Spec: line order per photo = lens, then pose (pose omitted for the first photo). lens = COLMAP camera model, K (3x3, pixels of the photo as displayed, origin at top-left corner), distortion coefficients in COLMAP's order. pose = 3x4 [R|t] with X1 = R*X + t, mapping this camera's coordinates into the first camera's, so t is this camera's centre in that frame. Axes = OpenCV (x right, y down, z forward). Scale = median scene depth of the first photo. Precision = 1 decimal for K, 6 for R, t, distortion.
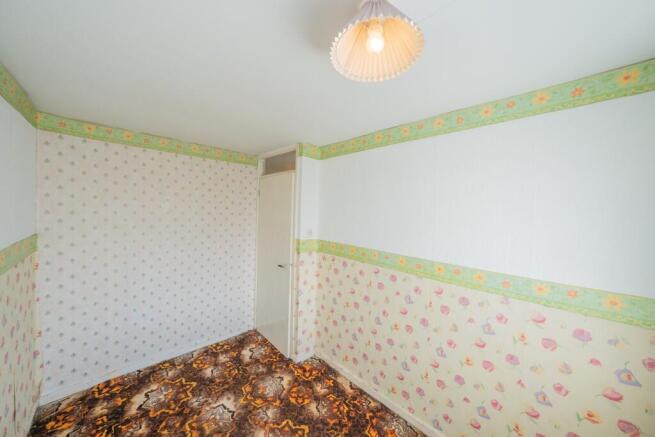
lens RADIAL K [[225.9, 0, 324.1], [0, 225.9, 218.4], [0, 0, 1]] dist [-0.013281, 0.000355]
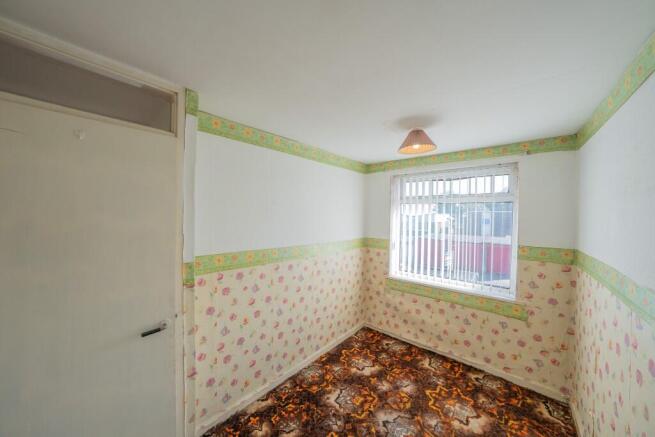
lens RADIAL K [[225.9, 0, 330.3], [0, 225.9, 216.1], [0, 0, 1]] dist [-0.013281, 0.000355]
pose [[-0.088236, -0.044705, 0.995096, -0.861451], [0.009647, 0.998907, 0.045732, -0.055620], [-0.996053, 0.013635, -0.087708, 0.865328]]
